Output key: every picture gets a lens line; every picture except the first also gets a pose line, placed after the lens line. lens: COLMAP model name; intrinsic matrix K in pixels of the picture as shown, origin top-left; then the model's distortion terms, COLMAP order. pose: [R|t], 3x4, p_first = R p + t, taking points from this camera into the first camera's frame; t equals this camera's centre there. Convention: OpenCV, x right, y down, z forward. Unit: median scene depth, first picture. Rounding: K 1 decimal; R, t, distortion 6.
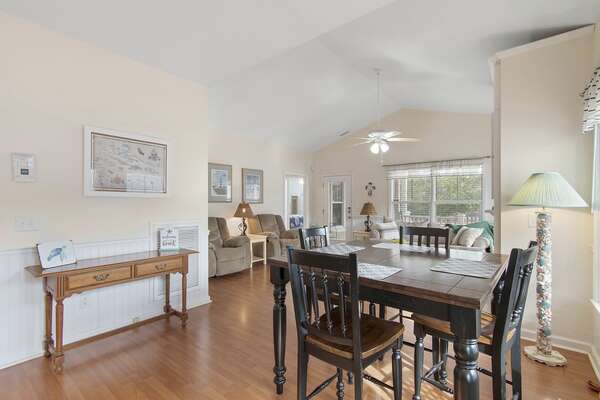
lens RADIAL K [[277.8, 0, 306.1], [0, 277.8, 200.0], [0, 0, 1]] dist [0.021725, 0.000185]
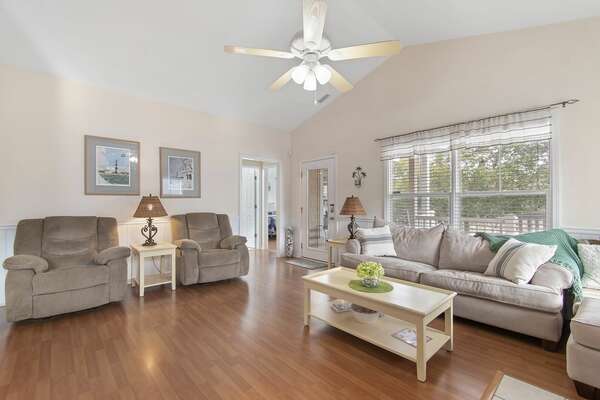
lens RADIAL K [[265.9, 0, 300.7], [0, 265.9, 198.0], [0, 0, 1]] dist [0.004975, -0.000906]
pose [[0.984927, -0.003205, -0.172938, 0.239251], [0.001726, 0.999961, -0.008698, 0.020910], [0.172959, 0.008269, 0.984894, 0.403428]]
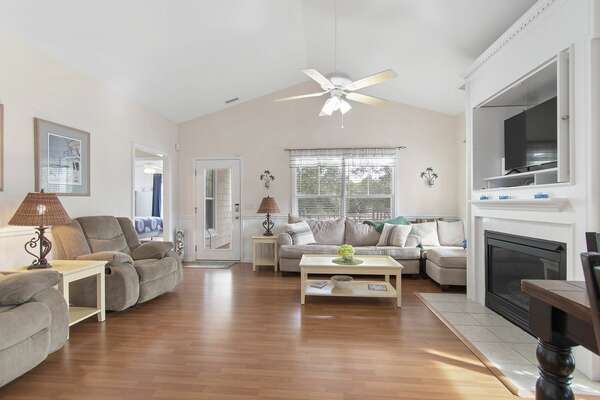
lens RADIAL K [[265.9, 0, 299.7], [0, 265.9, 201.4], [0, 0, 1]] dist [0.004975, -0.000906]
pose [[0.842868, 0.000191, 0.538121, -0.100344], [-0.002842, 0.999988, 0.004097, 0.020856], [-0.538113, -0.004983, 0.842858, 0.398667]]
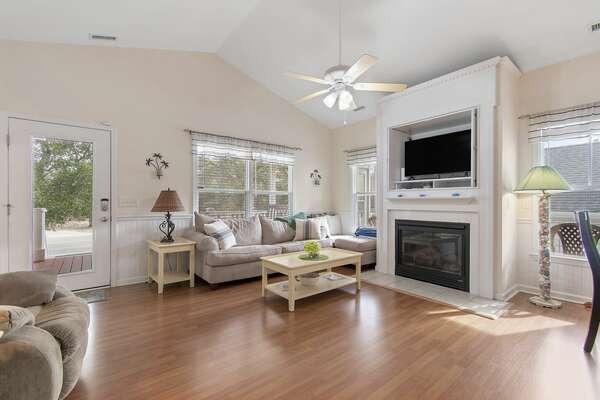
lens RADIAL K [[265.9, 0, 299.9], [0, 265.9, 200.3], [0, 0, 1]] dist [0.004975, -0.000906]
pose [[0.237167, 0.006062, 0.971450, -0.256095], [-0.014557, 0.999890, -0.002685, 0.031913], [-0.971360, -0.013505, 0.237229, 0.701678]]
